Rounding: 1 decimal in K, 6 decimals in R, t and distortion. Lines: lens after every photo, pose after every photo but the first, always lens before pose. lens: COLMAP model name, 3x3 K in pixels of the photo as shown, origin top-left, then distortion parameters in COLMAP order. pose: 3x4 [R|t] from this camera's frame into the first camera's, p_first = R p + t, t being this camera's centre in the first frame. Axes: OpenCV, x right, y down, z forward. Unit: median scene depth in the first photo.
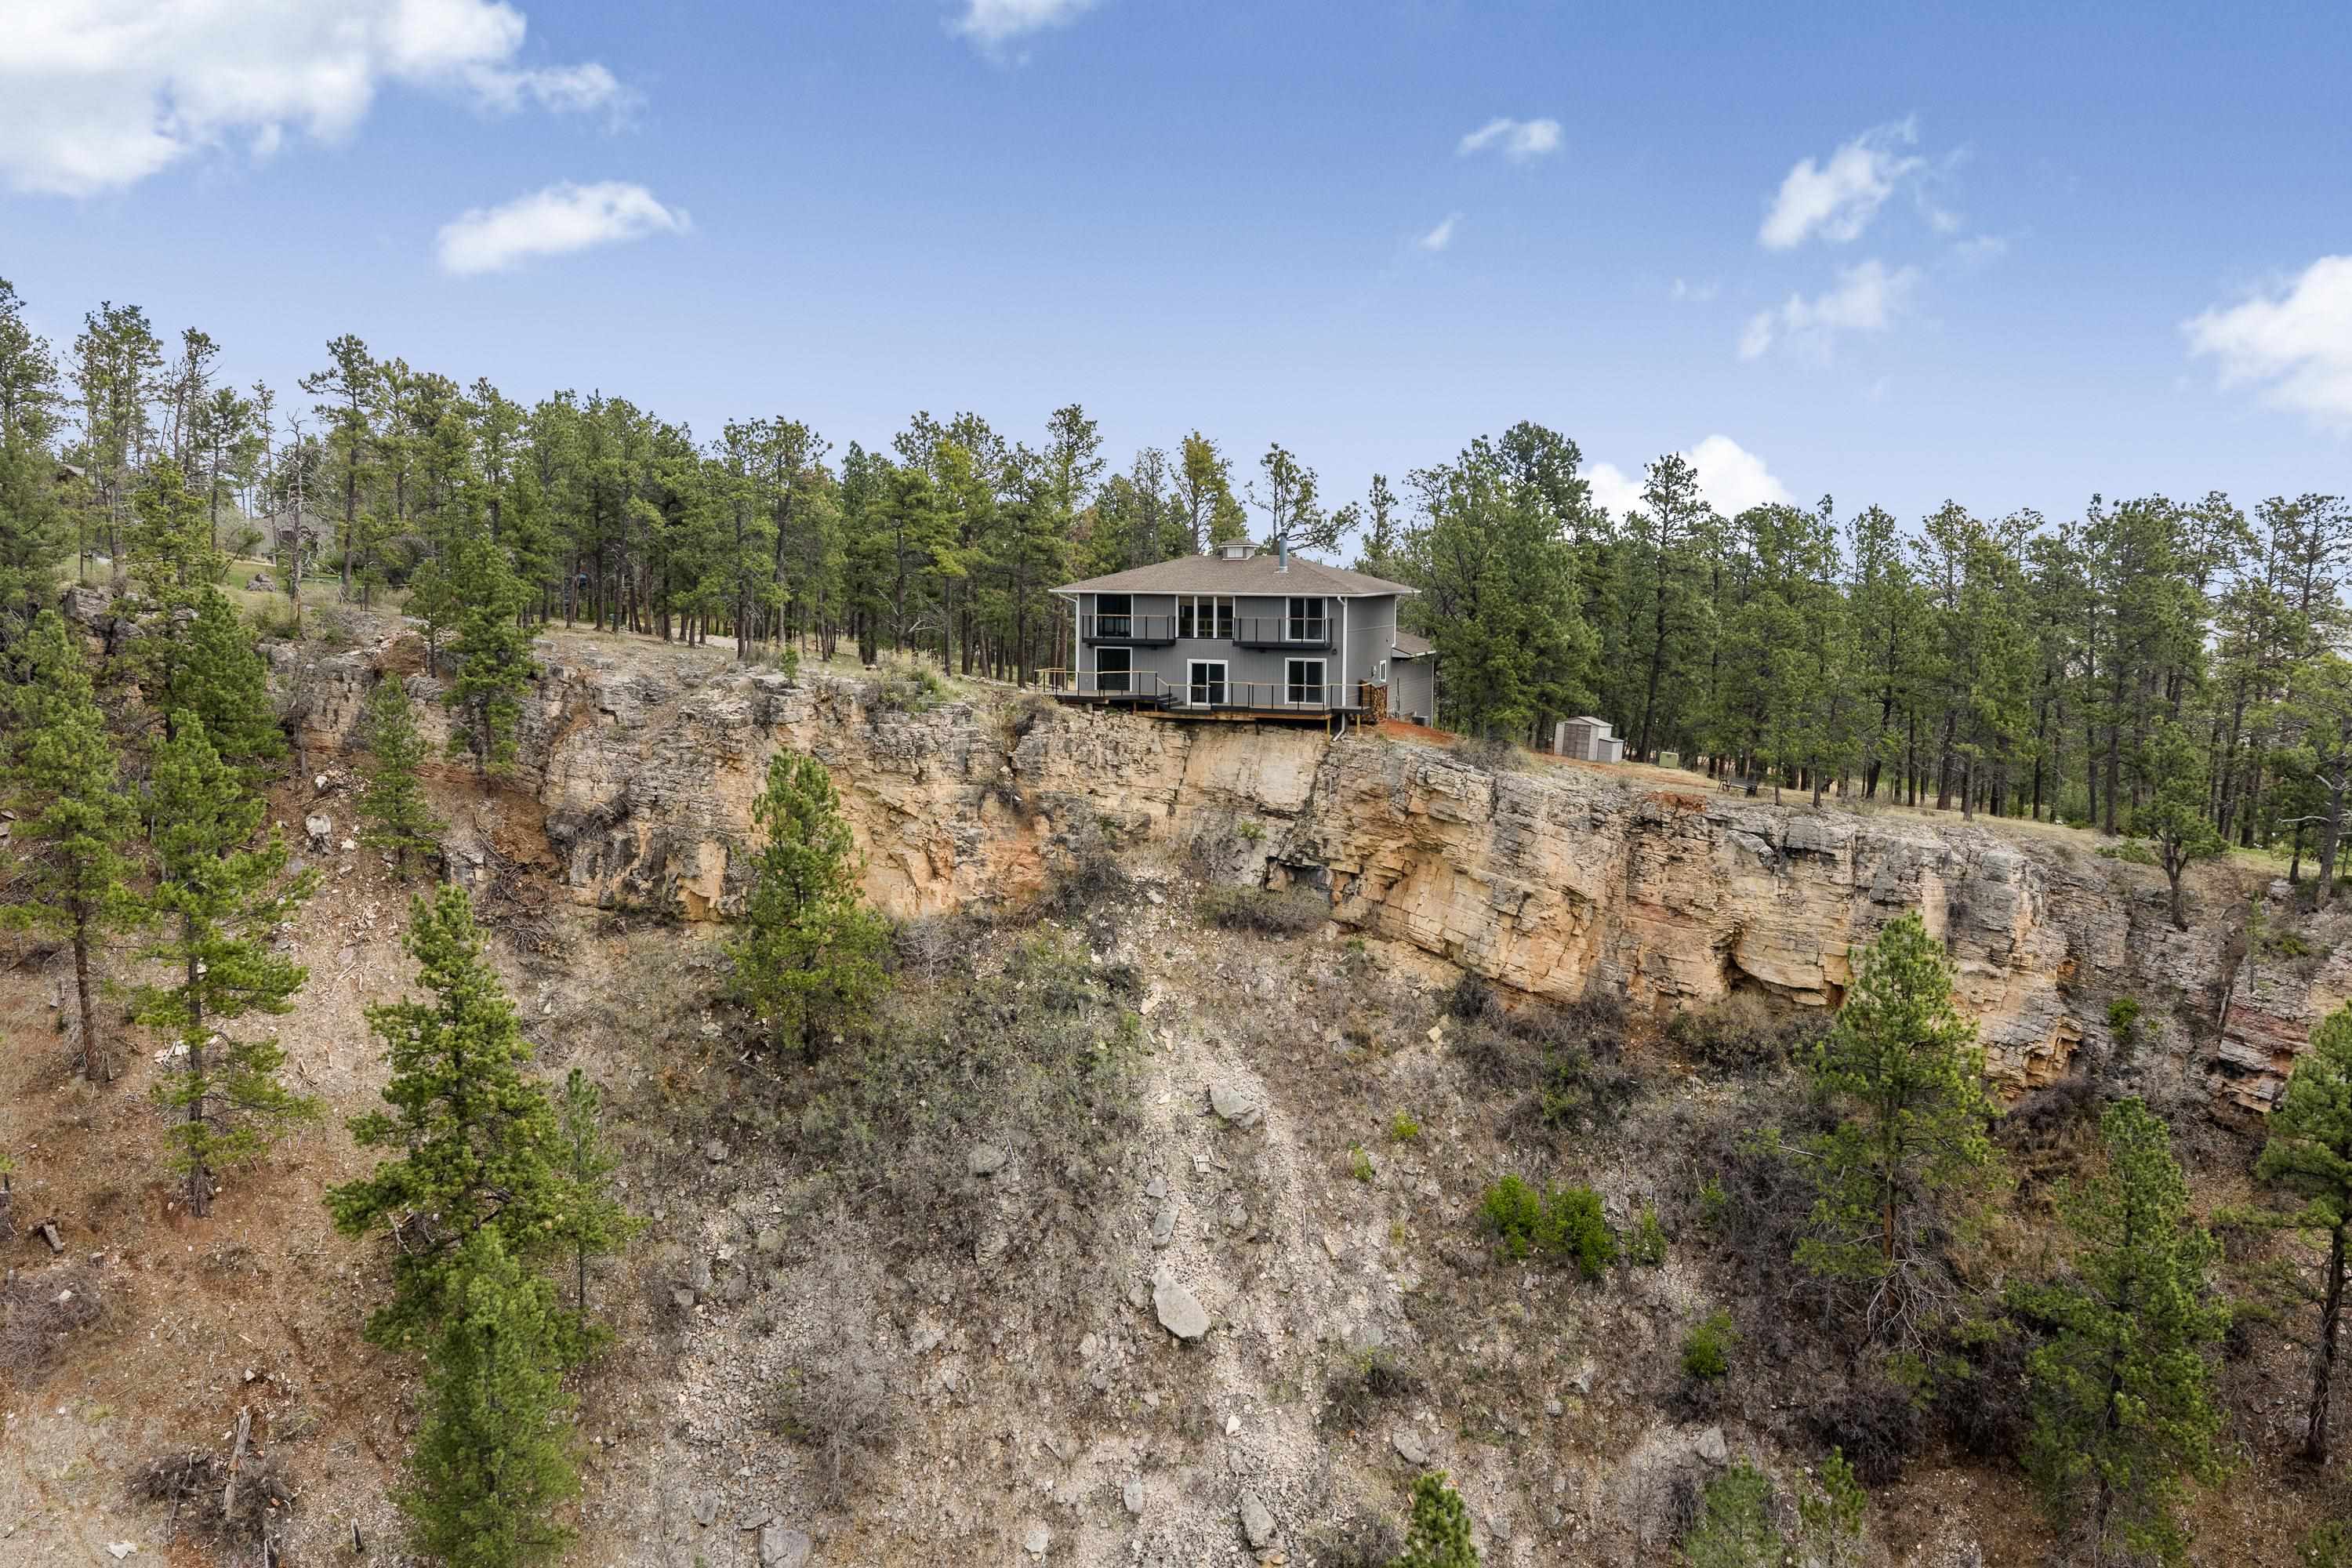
lens RADIAL K [[1967.7, 0, 1174.8], [0, 1967.7, 768.2], [0, 0, 1]] dist [0.054736, -0.055640]
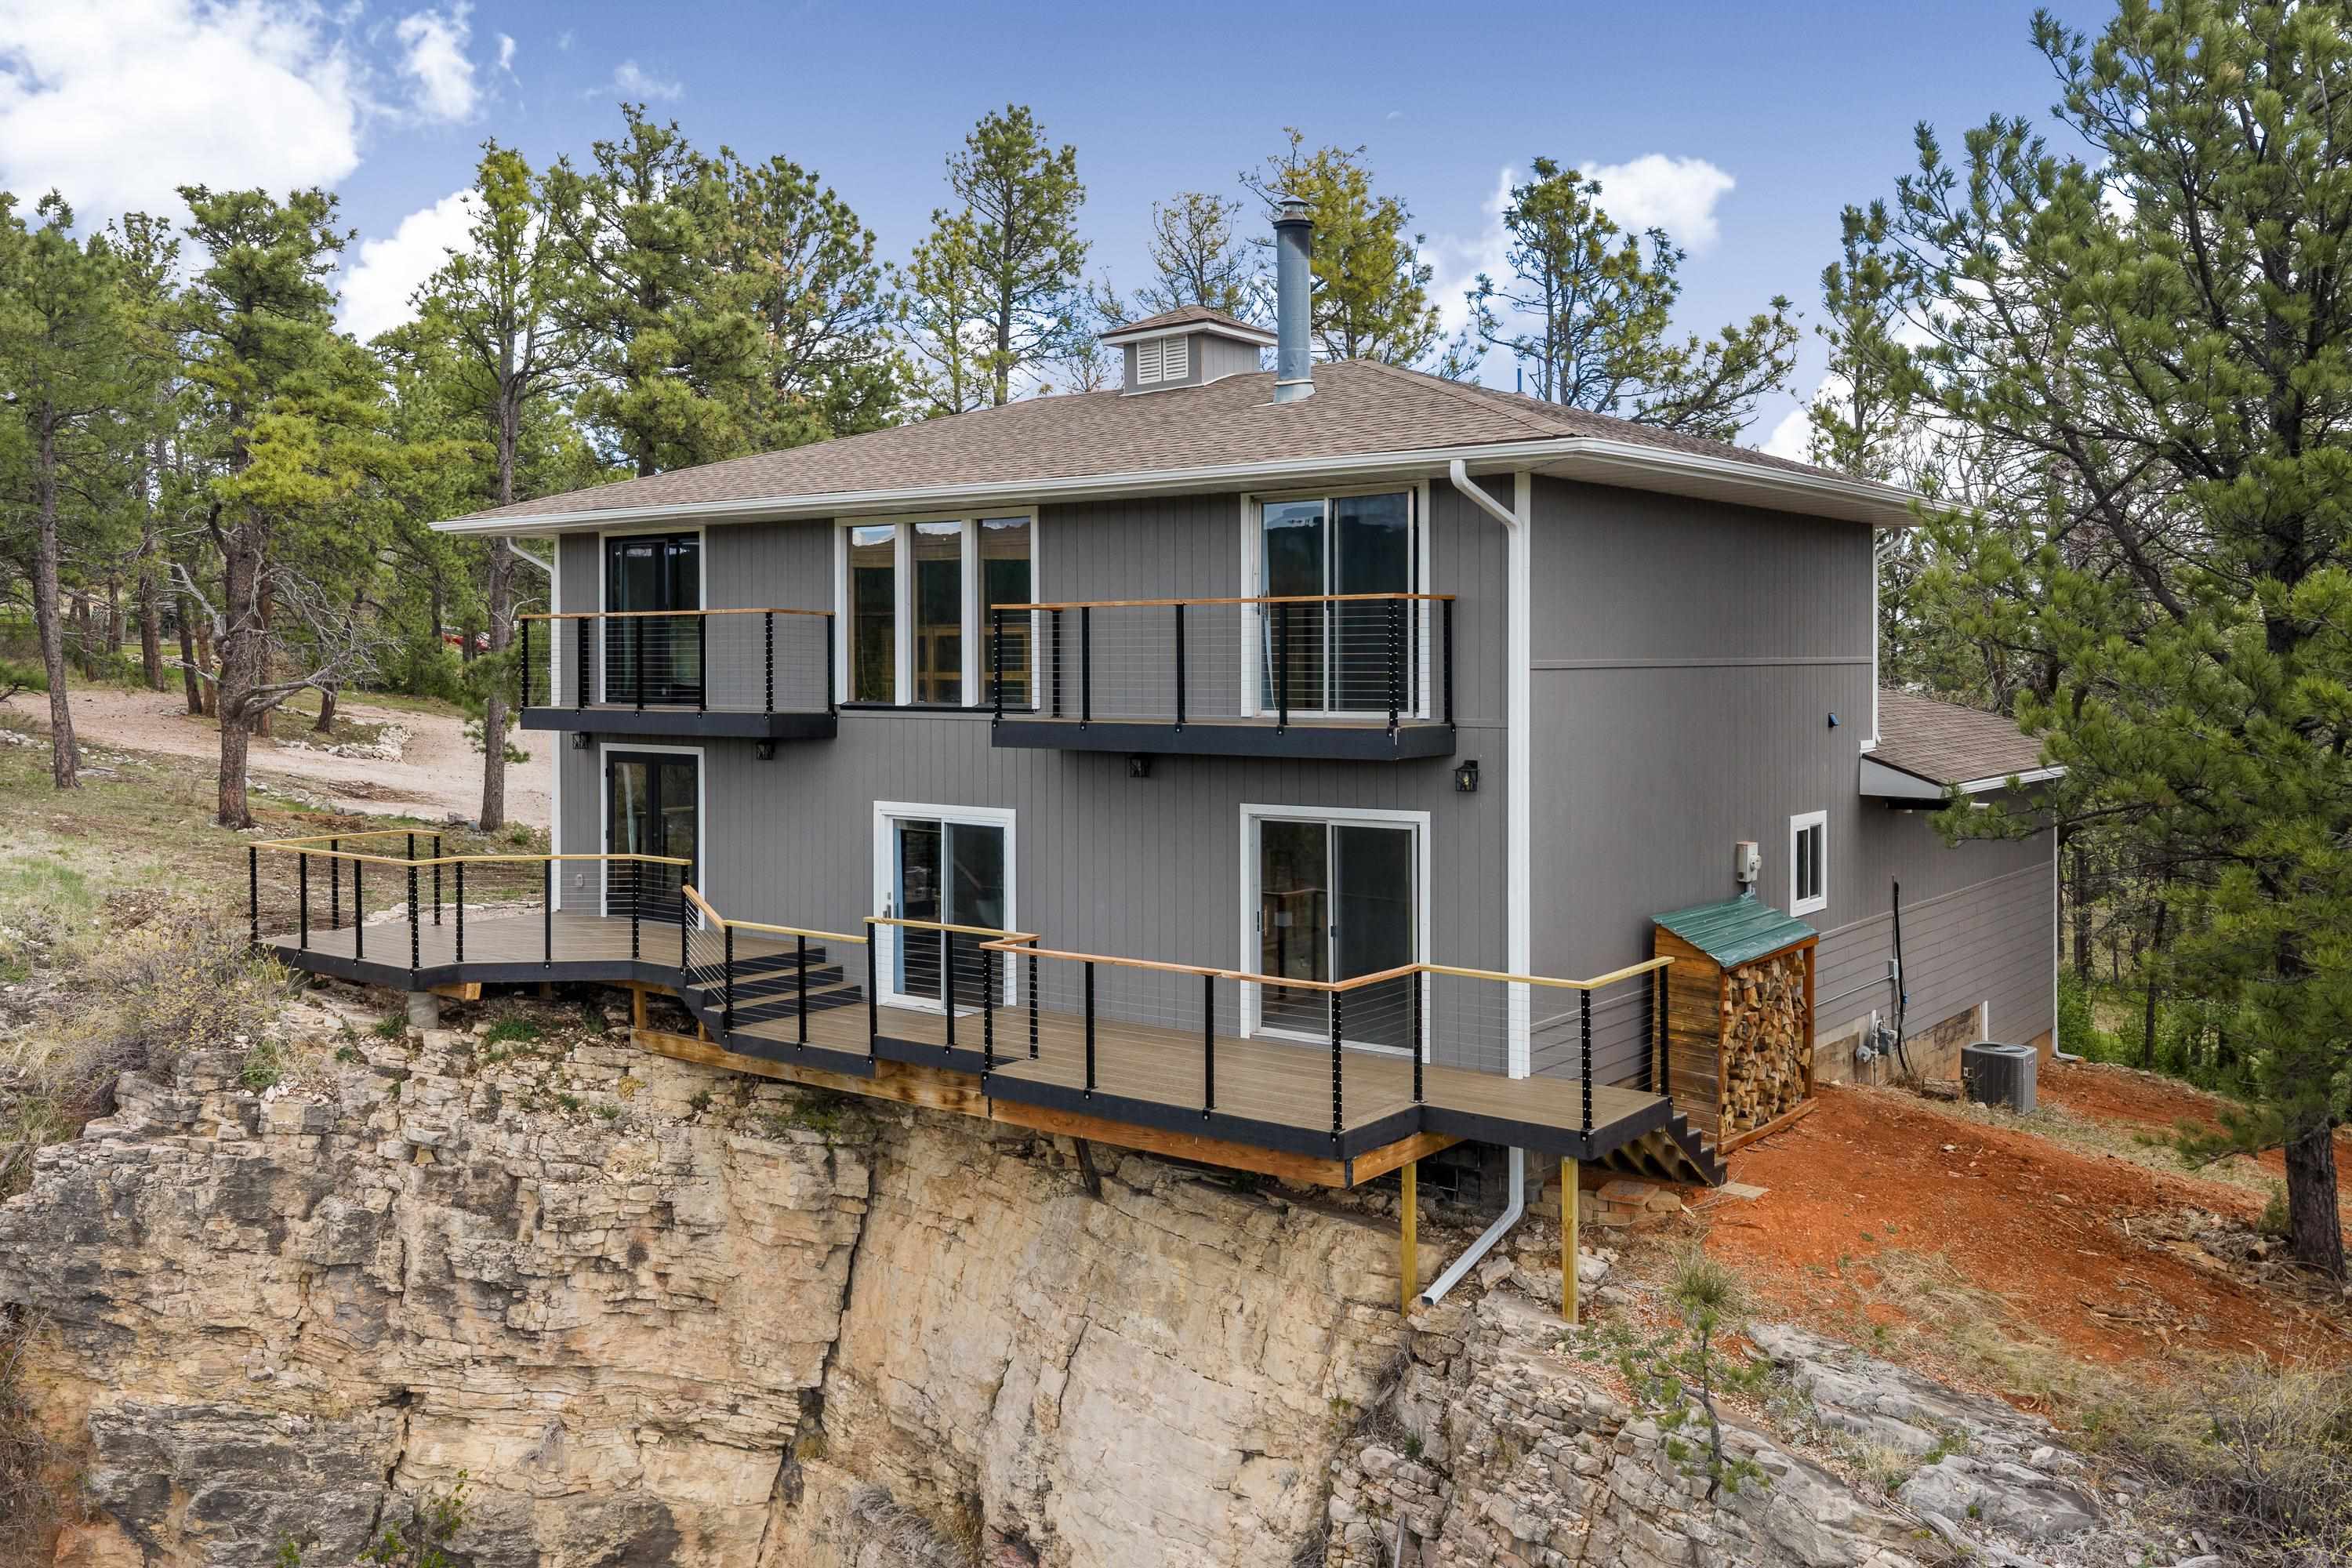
lens RADIAL K [[1949.6, 0, 1204.6], [0, 1949.6, 699.3], [0, 0, 1]] dist [0.001052, -0.000049]
pose [[0.960812, -0.002433, -0.277189, 0.108515], [-0.022125, 0.996098, -0.085432, -0.050587], [0.276315, 0.088217, 0.957010, 0.825404]]
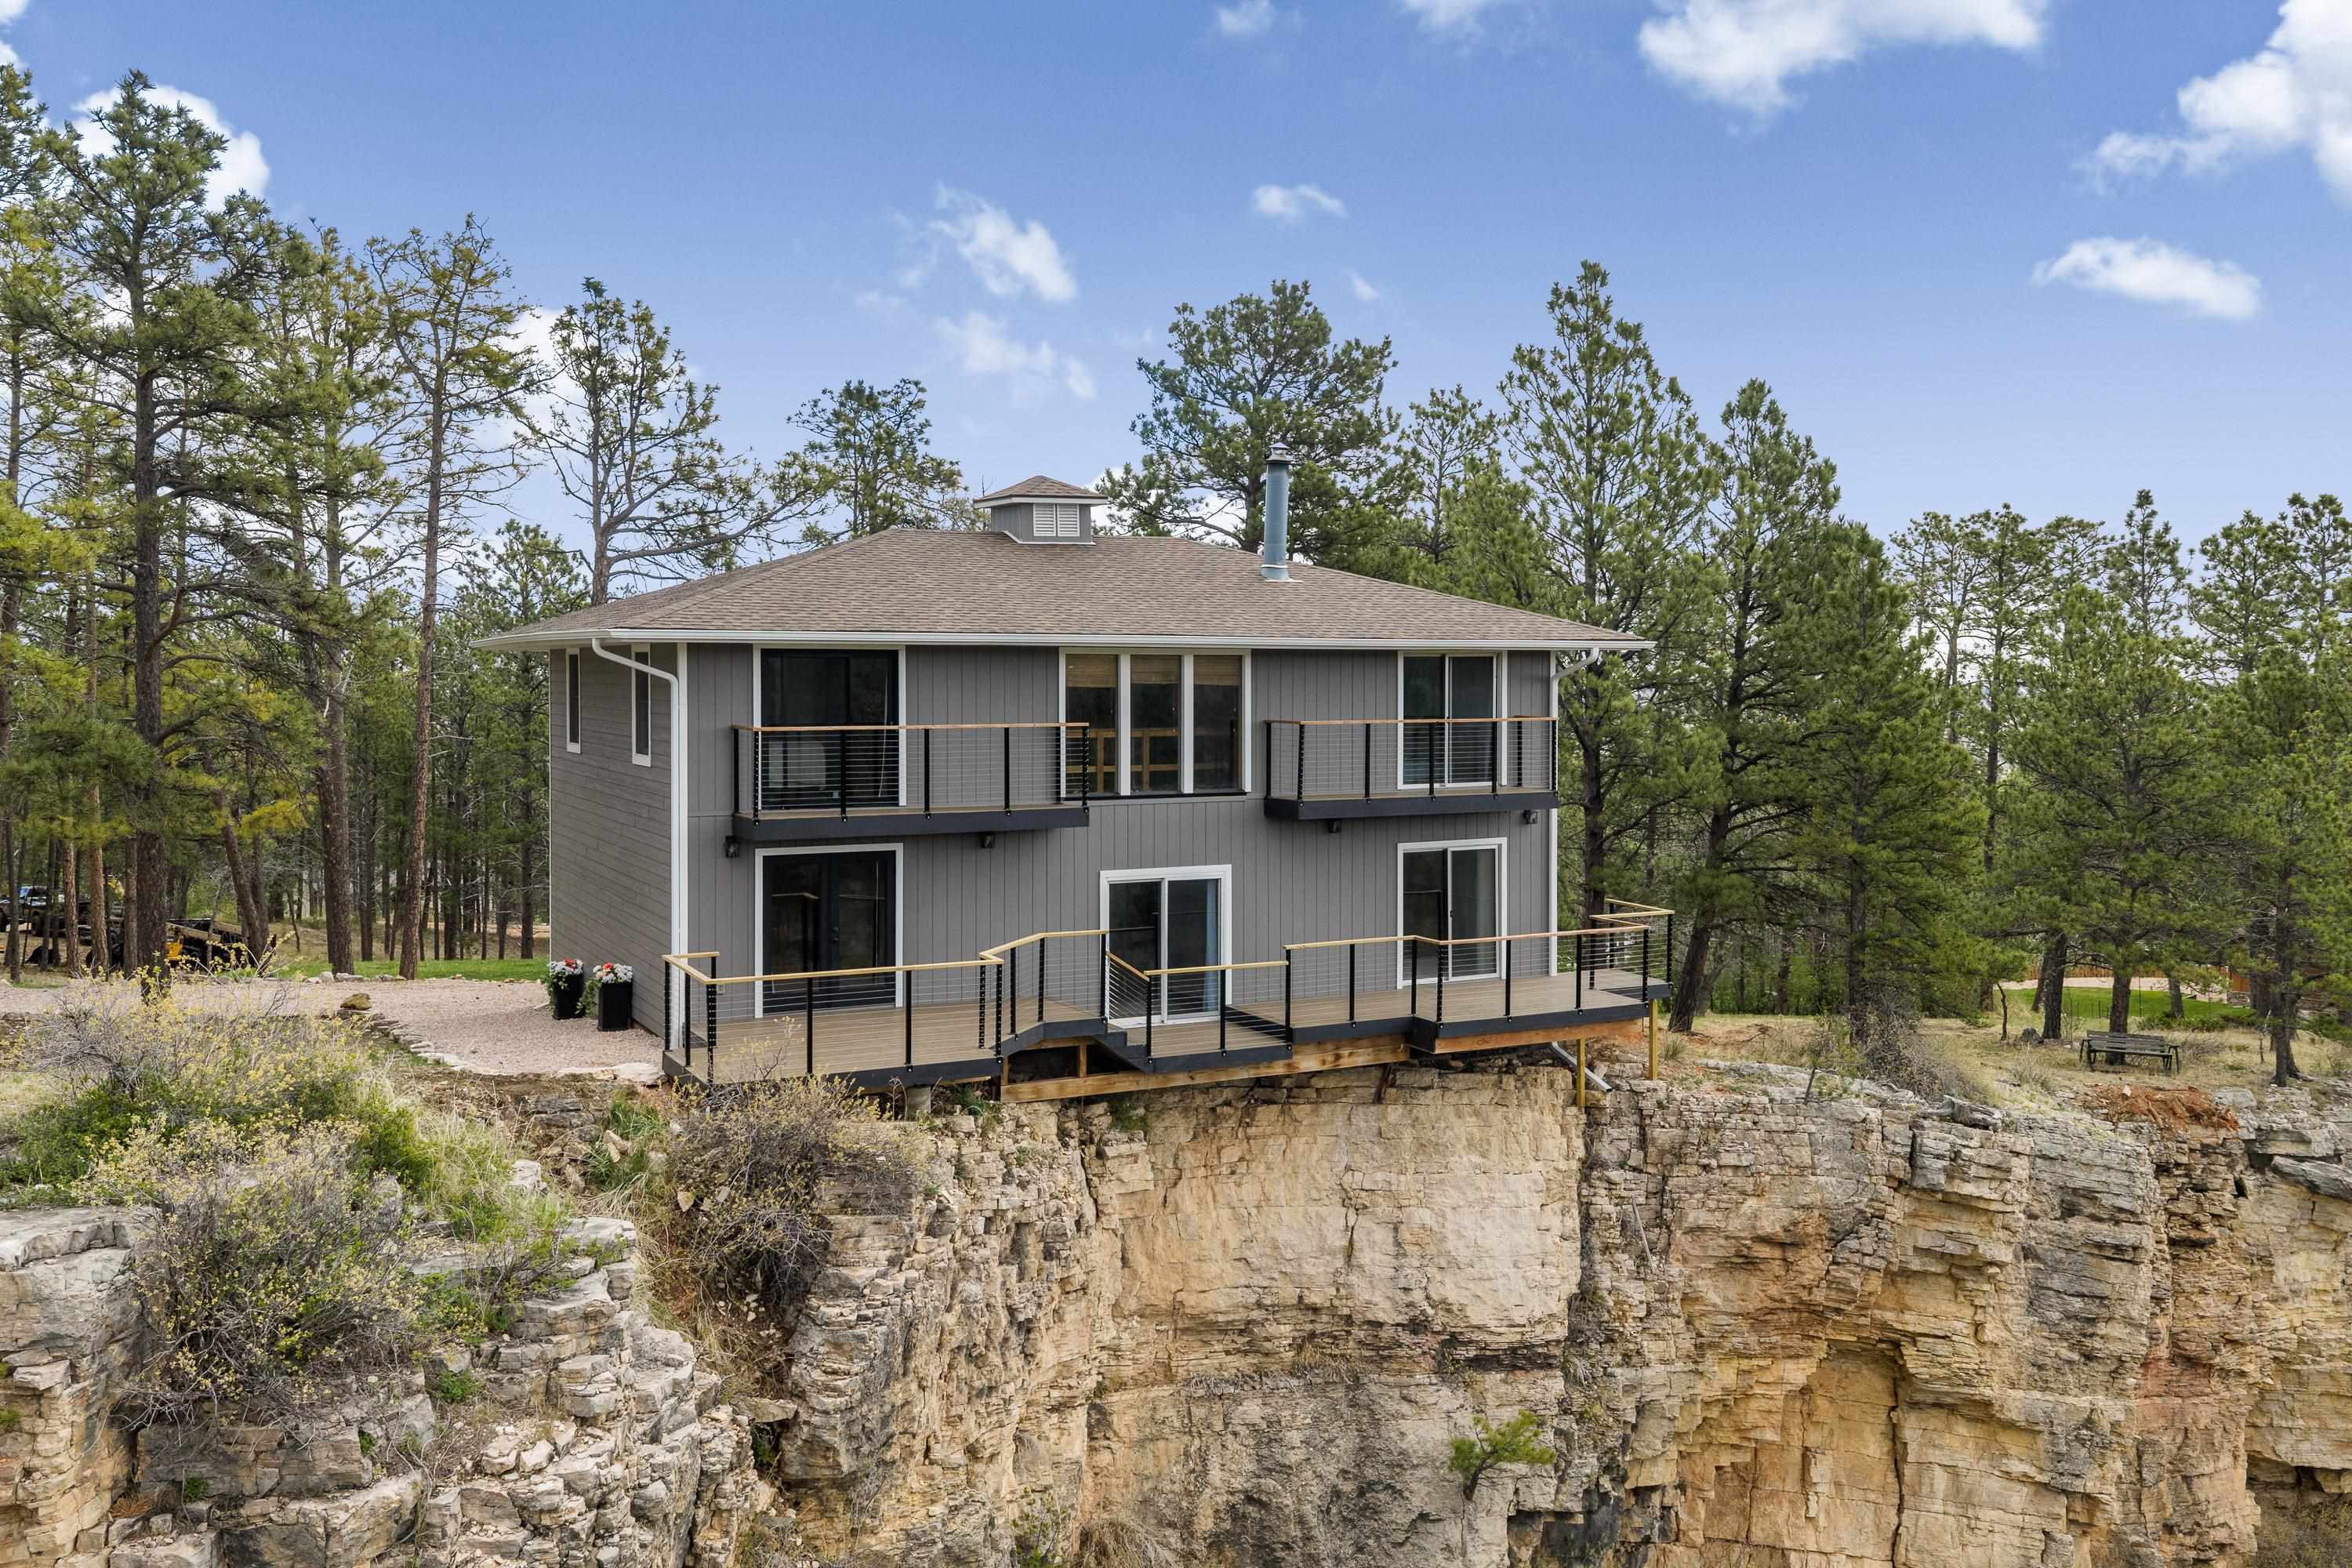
lens RADIAL K [[1918.2, 0, 1165.7], [0, 1918.2, 729.5], [0, 0, 1]] dist [0.013675, -0.001868]
pose [[0.663766, -0.028124, 0.747412, -0.203156], [0.083417, 0.995842, -0.036609, -0.067384], [-0.743274, 0.086647, 0.663352, 0.835152]]
